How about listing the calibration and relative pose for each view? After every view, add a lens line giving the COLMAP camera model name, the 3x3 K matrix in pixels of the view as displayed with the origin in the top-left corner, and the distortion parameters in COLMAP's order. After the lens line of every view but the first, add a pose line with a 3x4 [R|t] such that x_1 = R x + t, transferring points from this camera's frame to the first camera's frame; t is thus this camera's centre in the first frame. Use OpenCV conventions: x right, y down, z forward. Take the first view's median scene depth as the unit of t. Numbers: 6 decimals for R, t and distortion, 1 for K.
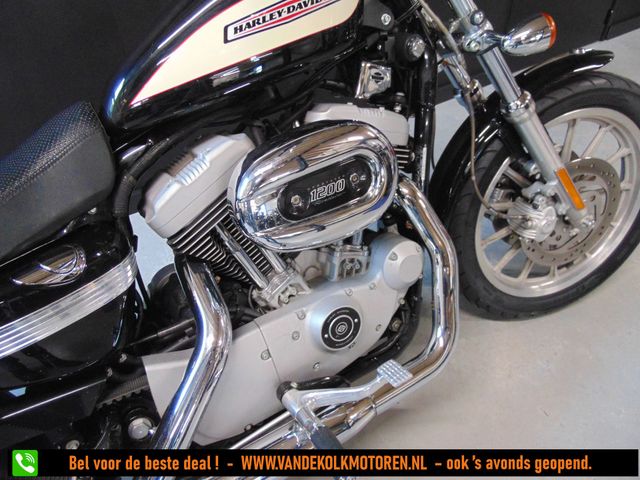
lens RADIAL K [[477.8, 0, 318.8], [0, 477.8, 239.4], [0, 0, 1]] dist [-0.022905, 0.058121]
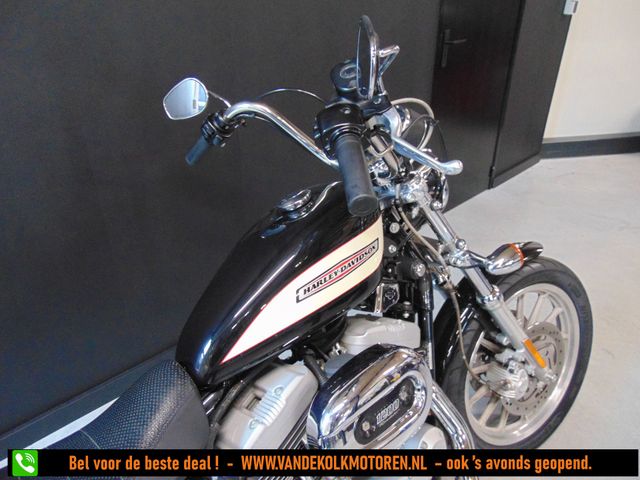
lens RADIAL K [[477.8, 0, 321.2], [0, 477.8, 244.4], [0, 0, 1]] dist [-0.022905, 0.058121]
pose [[0.976437, -0.074815, 0.202417, -0.293524], [0.119169, 0.968930, -0.216735, -0.223582], [-0.179913, 0.235750, 0.955015, -0.166933]]
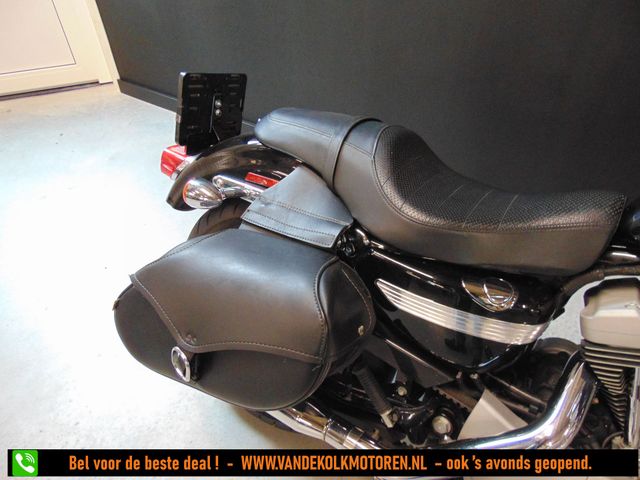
lens RADIAL K [[477.8, 0, 319.3], [0, 477.8, 240.3], [0, 0, 1]] dist [-0.022905, 0.058121]
pose [[0.433572, 0.634134, -0.640226, -0.036817], [-0.600725, 0.732976, 0.319181, -0.122313], [0.671673, 0.246212, 0.698738, -0.130303]]
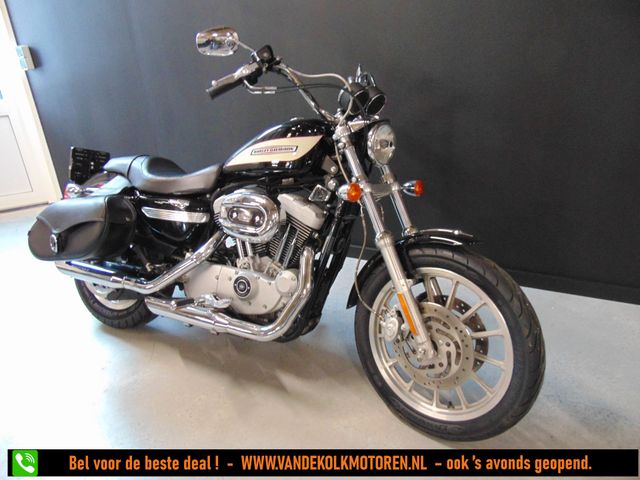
lens RADIAL K [[477.8, 0, 321.5], [0, 477.8, 245.1], [0, 0, 1]] dist [-0.022905, 0.058121]
pose [[0.523255, 0.365145, -0.769983, 1.792798], [-0.545413, 0.837744, 0.026634, -0.217624], [0.654774, 0.406022, 0.637509, -0.198261]]
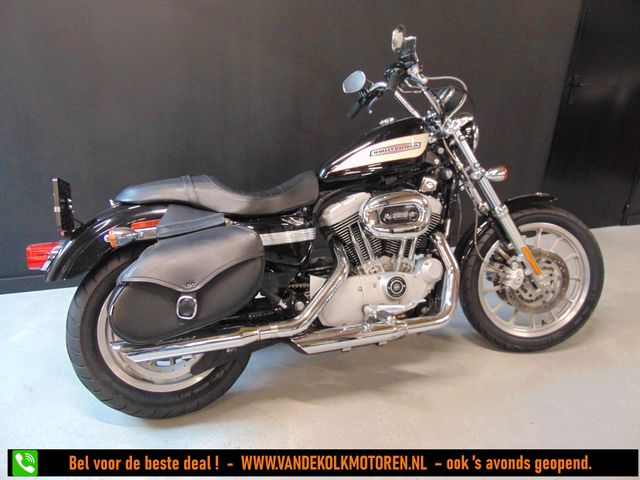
lens RADIAL K [[477.8, 0, 322.8], [0, 477.8, 243.6], [0, 0, 1]] dist [-0.022905, 0.058121]
pose [[0.973375, 0.152281, -0.171322, 0.060819], [-0.200540, 0.927753, -0.314735, 0.732157], [0.111016, 0.340712, 0.933590, -1.061176]]
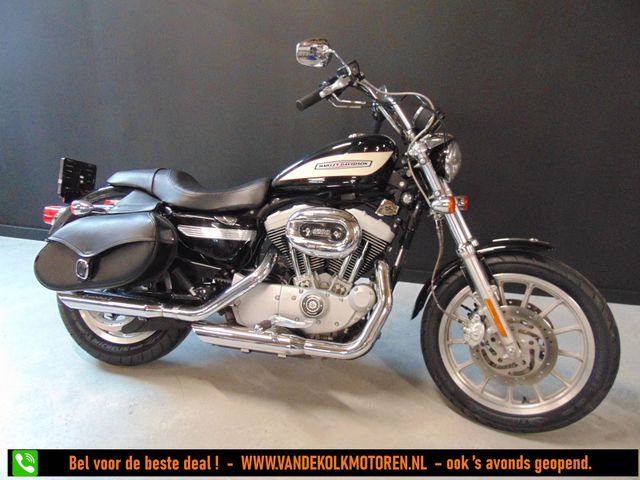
lens RADIAL K [[477.8, 0, 319.8], [0, 477.8, 244.4], [0, 0, 1]] dist [-0.022905, 0.058121]
pose [[0.741379, 0.309207, -0.595607, 1.201065], [-0.492926, 0.853173, -0.170646, 0.297702], [0.455391, 0.420103, 0.784941, -0.696987]]
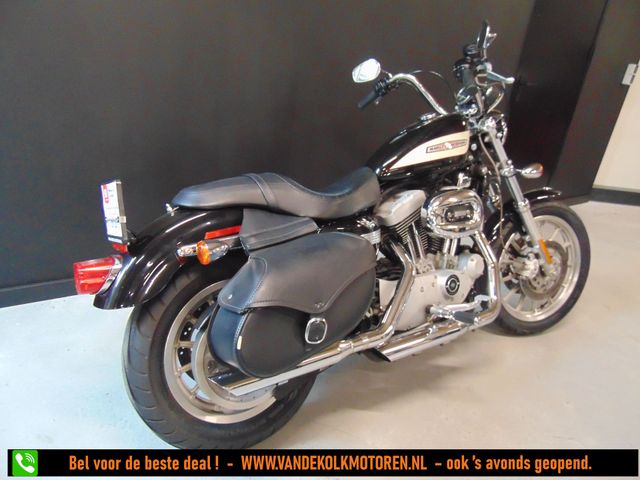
lens RADIAL K [[477.8, 0, 325.2], [0, 477.8, 244.1], [0, 0, 1]] dist [-0.022905, 0.058121]
pose [[0.986947, 0.121505, 0.105695, -0.748350], [-0.082637, 0.945421, -0.315200, 0.720574], [-0.138224, 0.302351, 0.943121, -0.957190]]
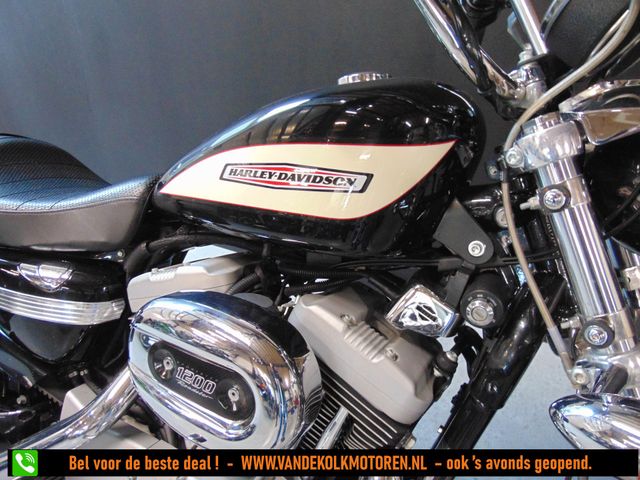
lens RADIAL K [[477.8, 0, 324.5], [0, 477.8, 239.1], [0, 0, 1]] dist [-0.022905, 0.058121]
pose [[0.510624, 0.475978, -0.716036, 0.490848], [-0.580850, 0.804984, 0.120886, -0.430397], [0.633937, 0.354182, 0.687517, 0.419981]]
